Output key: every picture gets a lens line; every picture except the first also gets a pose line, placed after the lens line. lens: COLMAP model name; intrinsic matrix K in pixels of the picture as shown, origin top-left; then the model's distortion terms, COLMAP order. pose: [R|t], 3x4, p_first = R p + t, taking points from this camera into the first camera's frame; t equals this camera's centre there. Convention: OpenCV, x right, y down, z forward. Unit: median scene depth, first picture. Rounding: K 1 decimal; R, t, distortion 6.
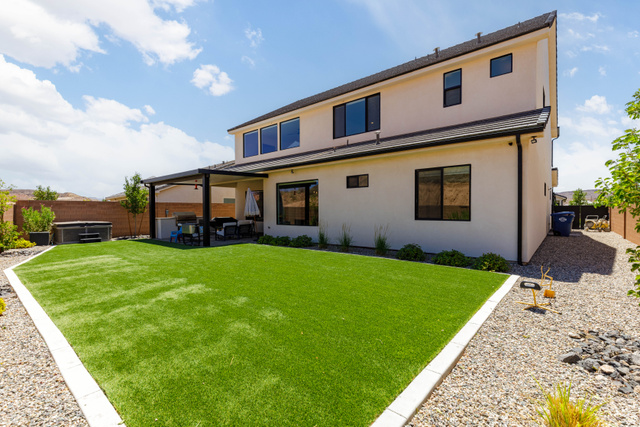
lens RADIAL K [[286.9, 0, 320.0], [0, 286.9, 212.9], [0, 0, 1]] dist [0.004719, -0.000453]
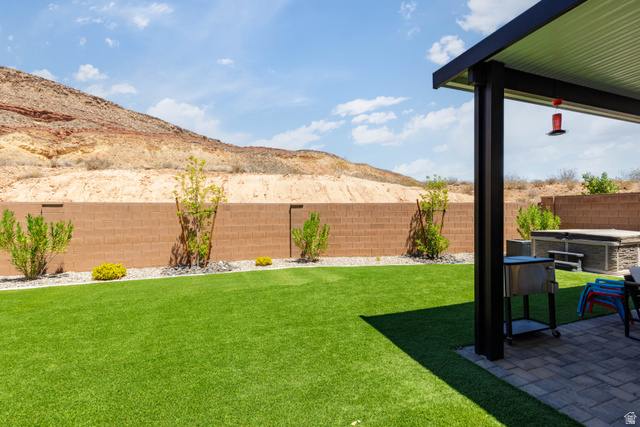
lens RADIAL K [[286.9, 0, 328.4], [0, 286.9, 215.5], [0, 0, 1]] dist [0.004719, -0.000453]
pose [[-0.483689, 0.016528, -0.875084, -0.112663], [-0.004547, 0.999761, 0.021396, -0.007472], [0.875228, 0.014328, -0.483498, 0.862539]]
